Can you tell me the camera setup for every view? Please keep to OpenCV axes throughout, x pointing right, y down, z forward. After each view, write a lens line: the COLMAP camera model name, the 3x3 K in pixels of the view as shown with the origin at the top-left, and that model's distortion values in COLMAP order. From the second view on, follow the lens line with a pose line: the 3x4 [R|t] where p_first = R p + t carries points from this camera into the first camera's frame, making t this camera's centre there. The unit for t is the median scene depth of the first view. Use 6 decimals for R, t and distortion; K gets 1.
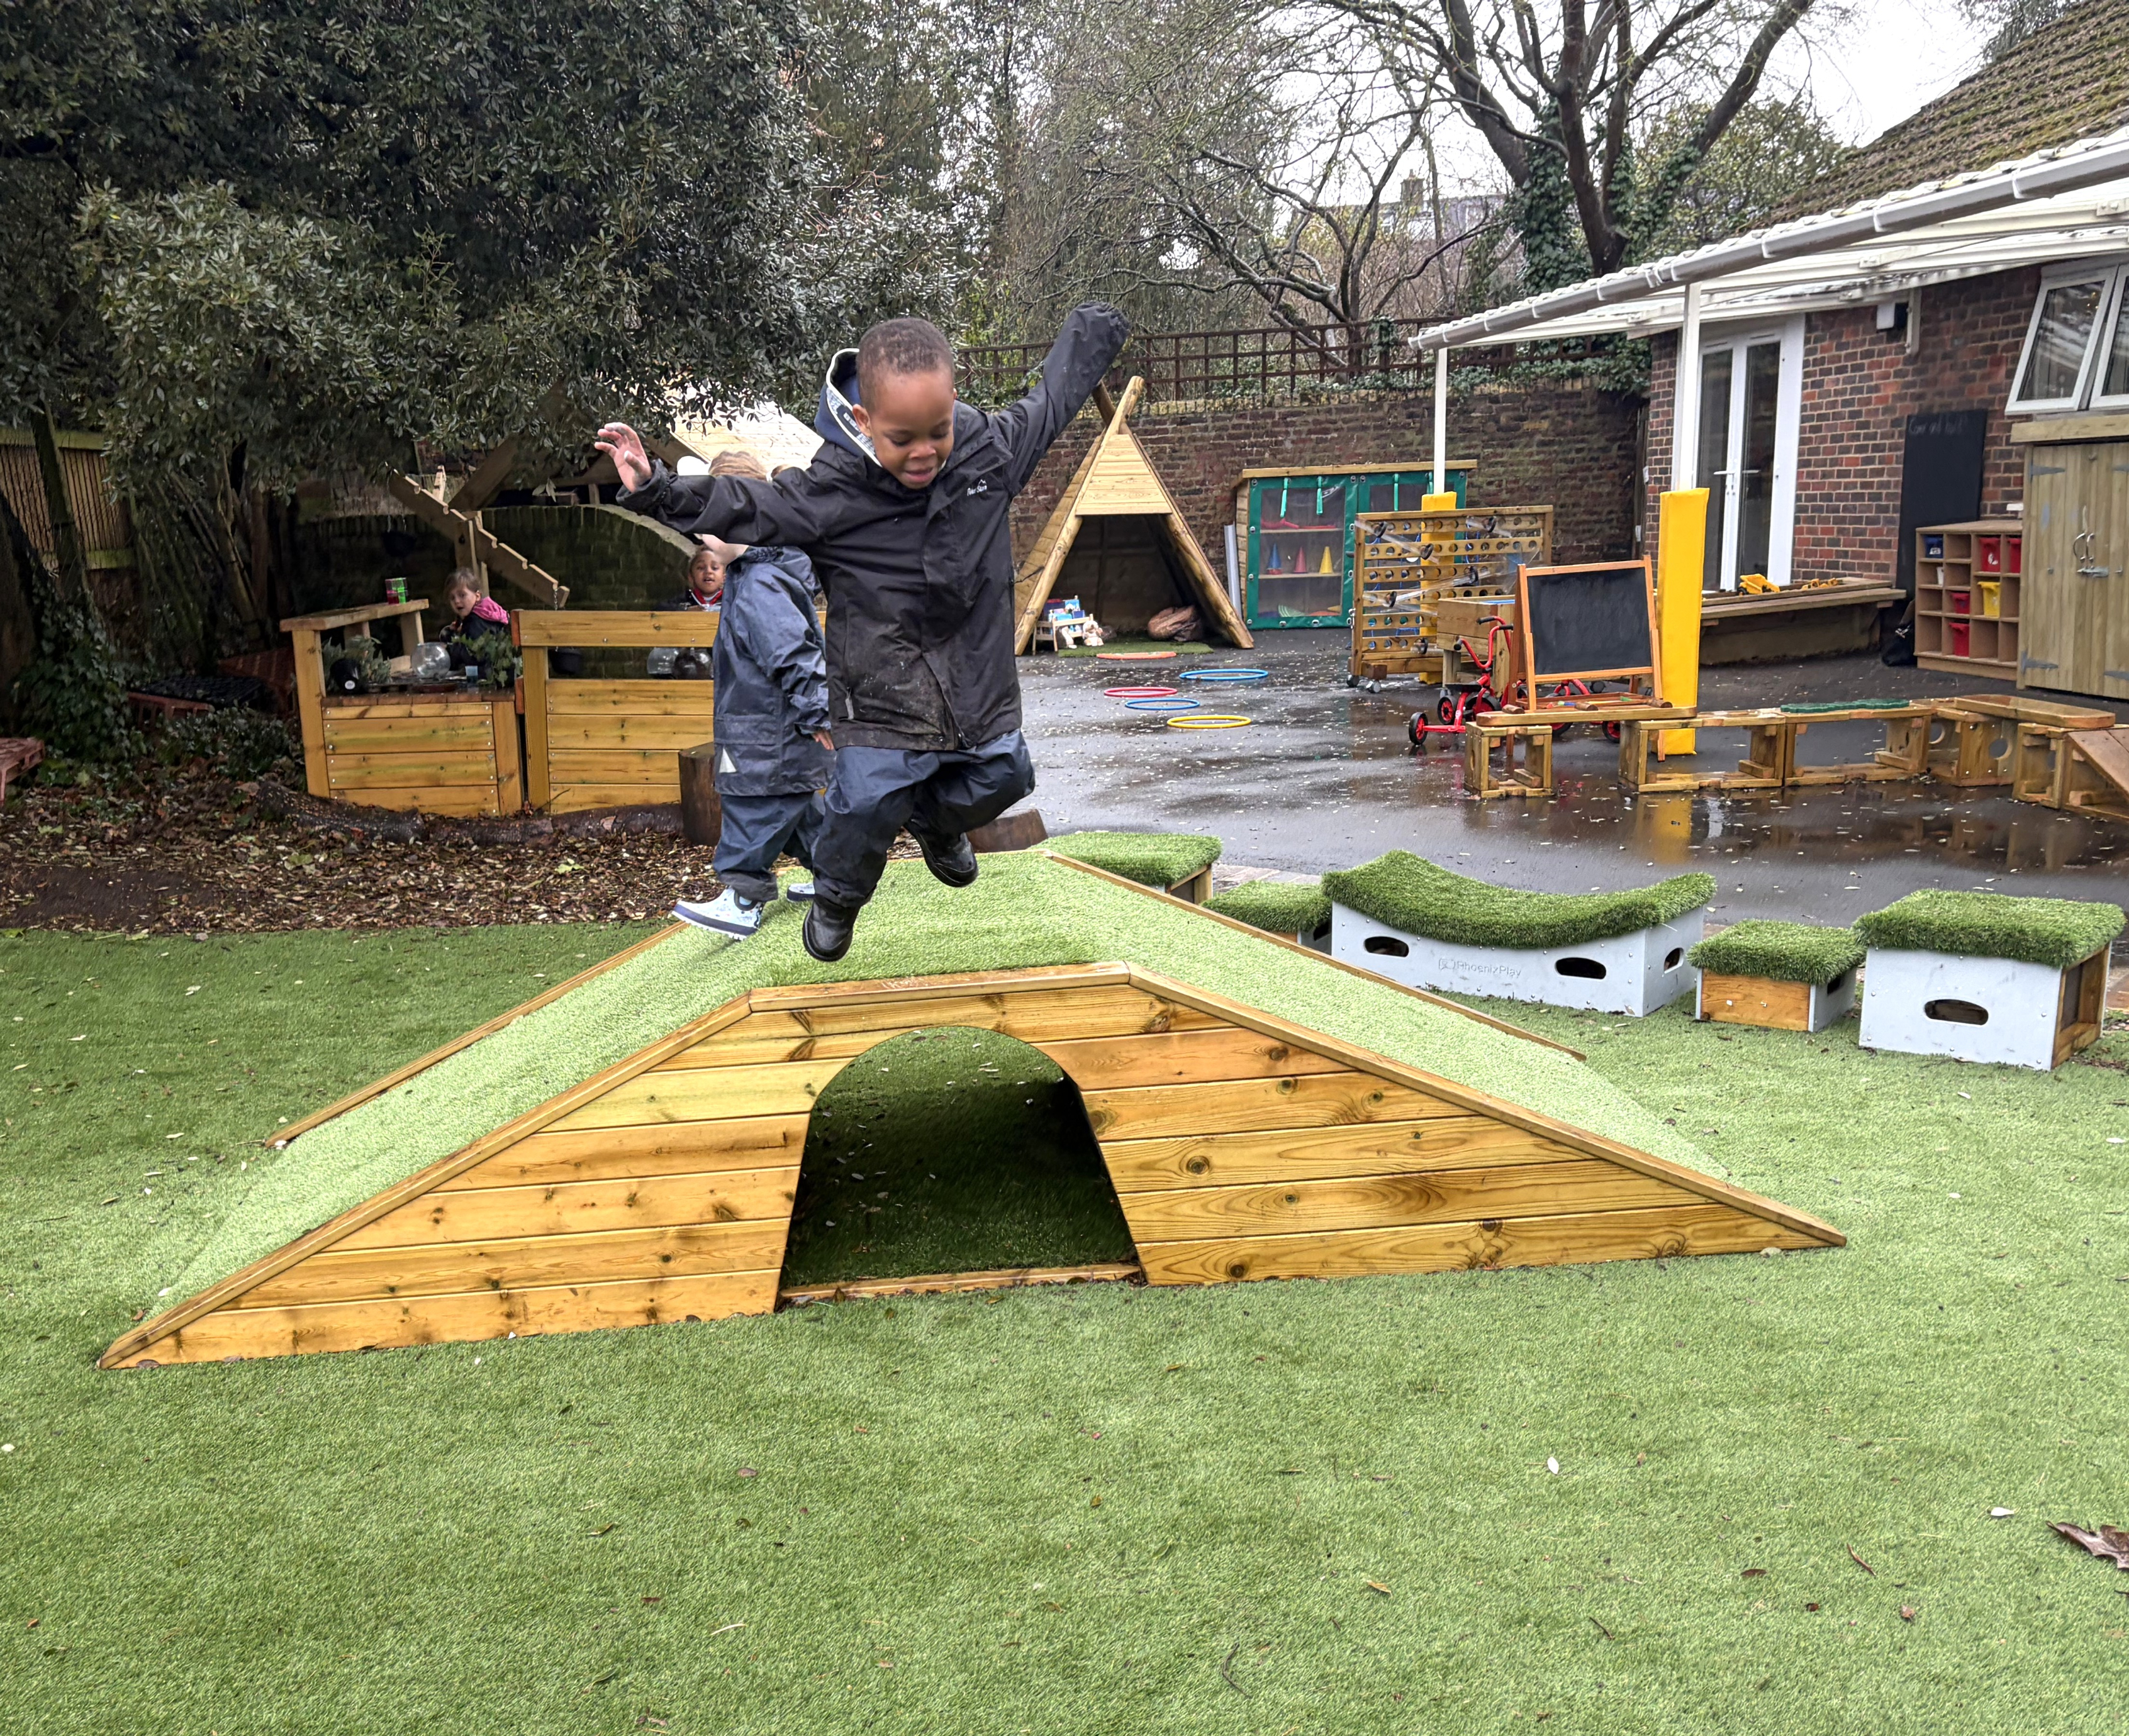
lens RADIAL K [[2115.1, 0, 866.8], [0, 2115.1, 1028.7], [0, 0, 1]] dist [0.121048, 0.000350]
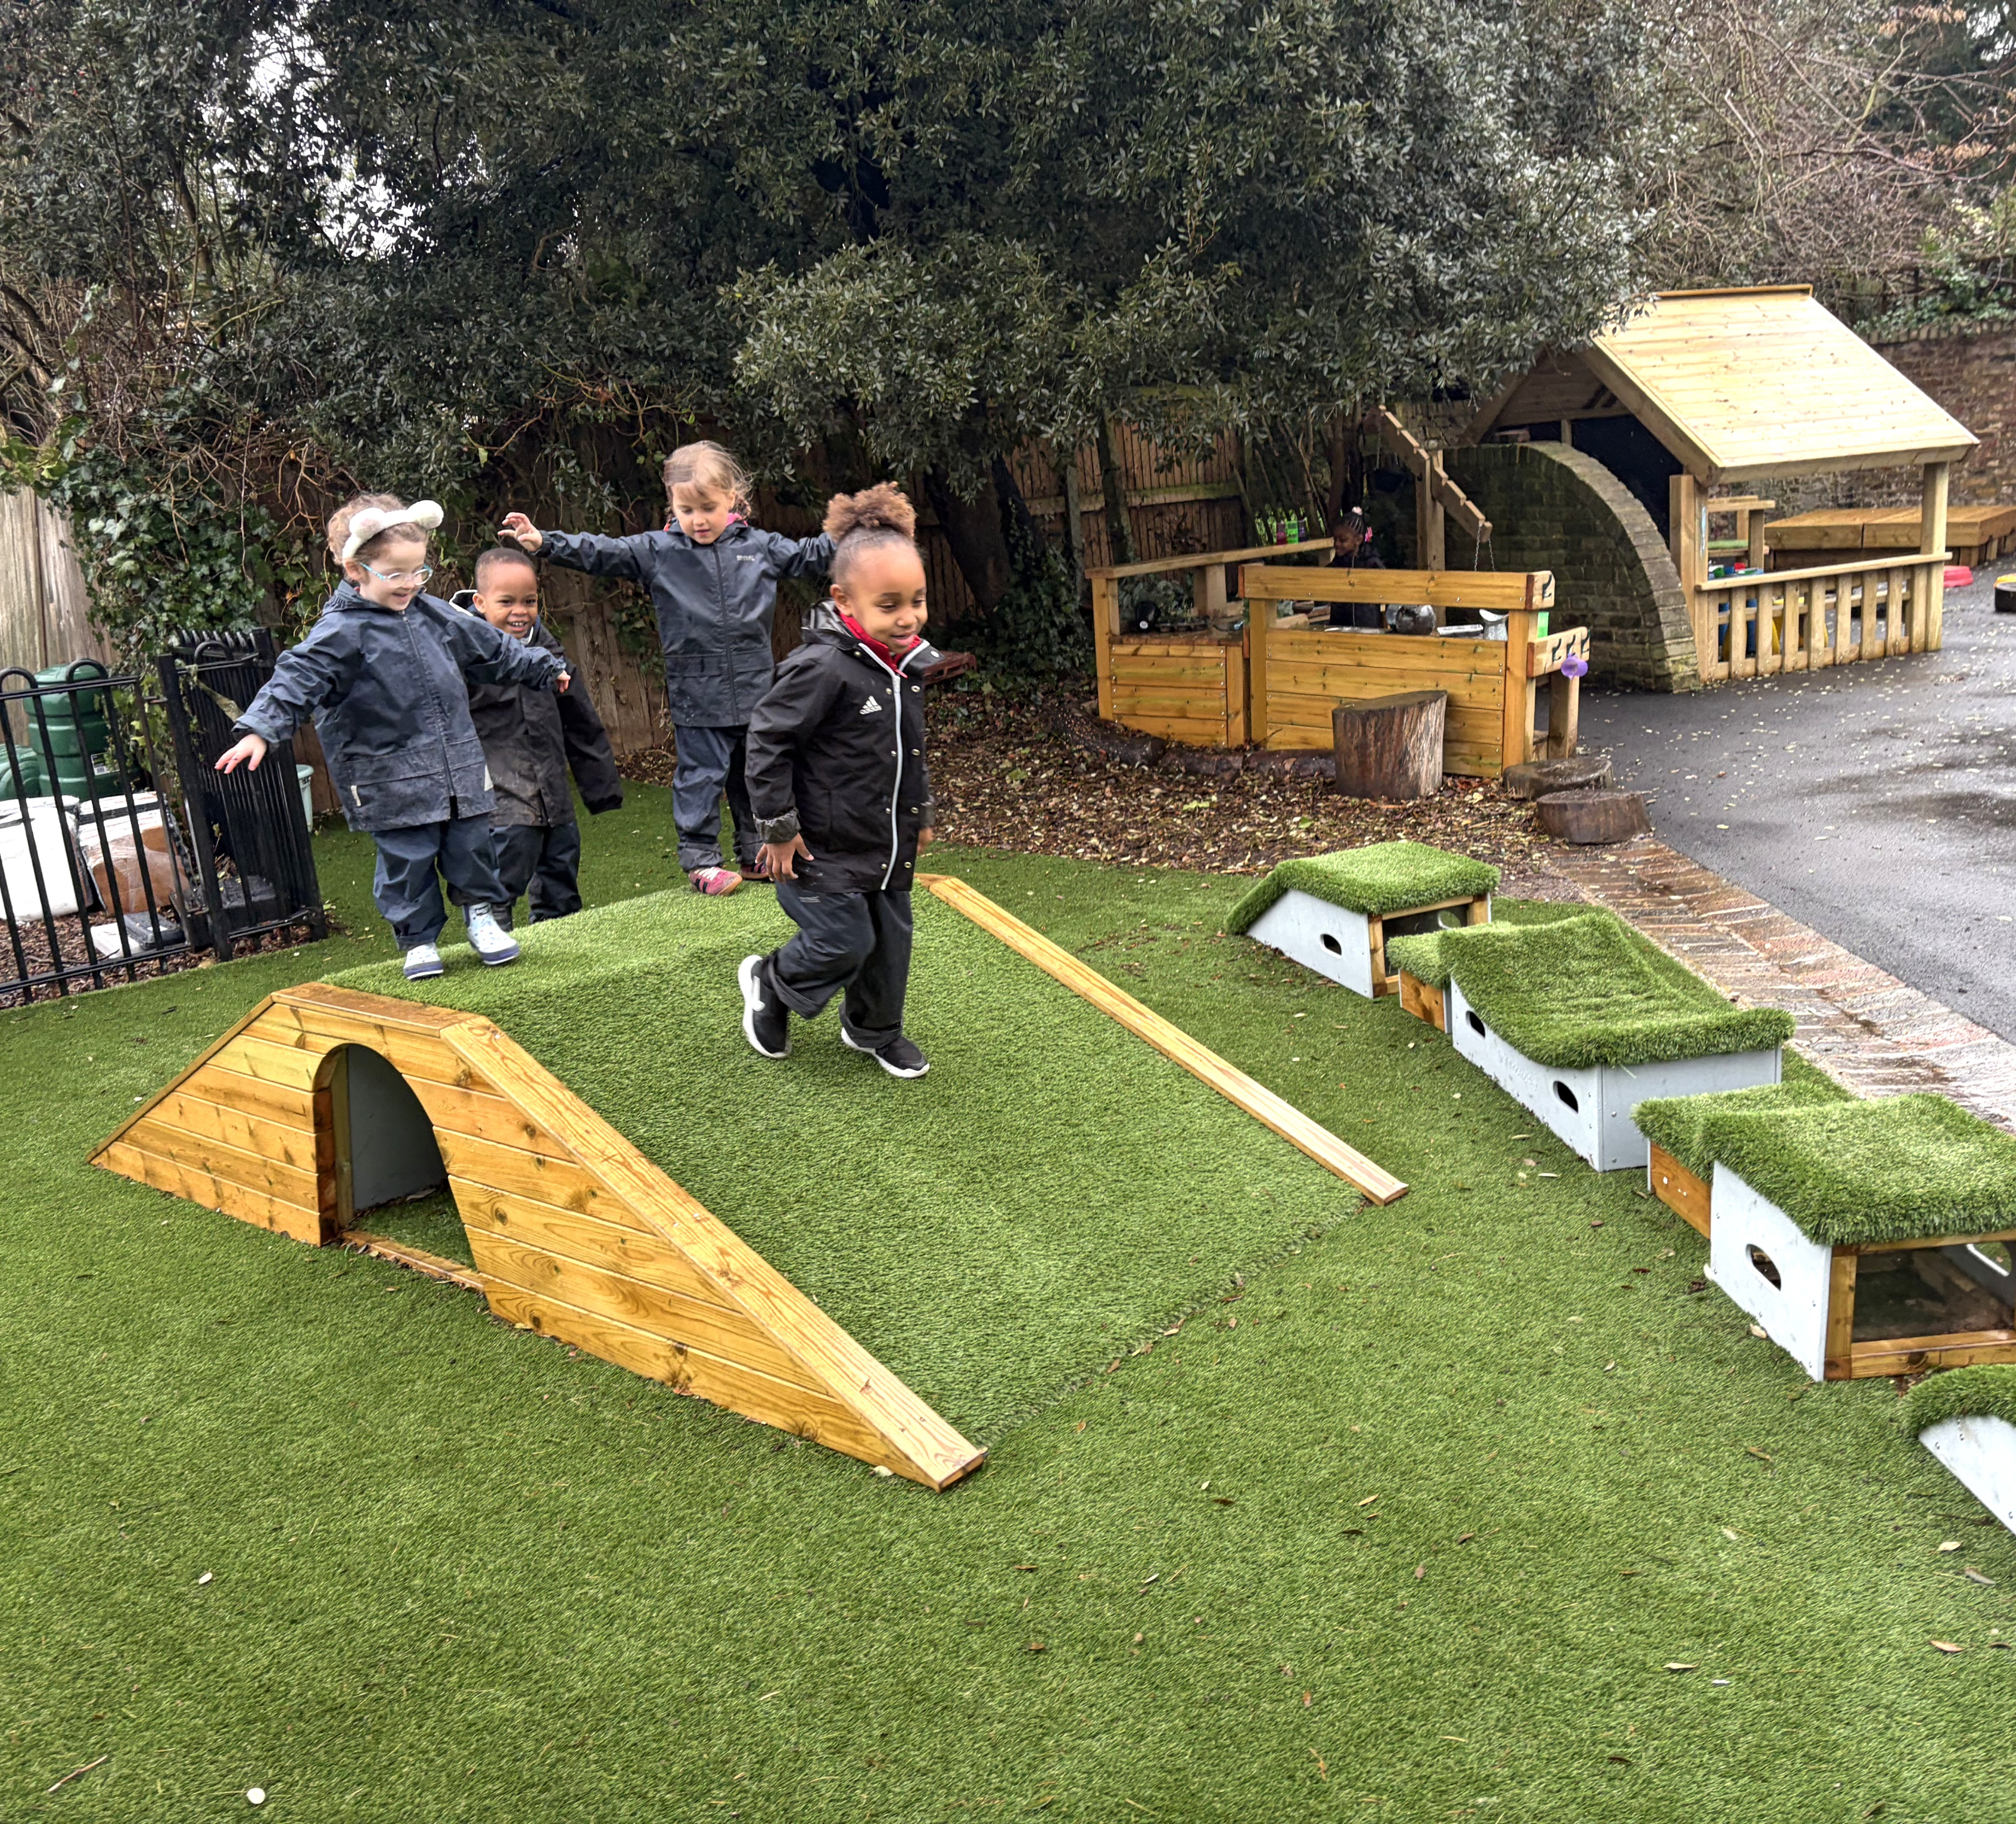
lens RADIAL K [[1855.1, 0, 1035.9], [0, 1855.1, 953.2], [0, 0, 1]] dist [0.036651, -0.016769]
pose [[0.746342, 0.162543, -0.645409, 0.210402], [-0.123656, 0.986701, 0.105502, -0.044452], [0.653974, 0.001068, 0.756516, 0.103890]]
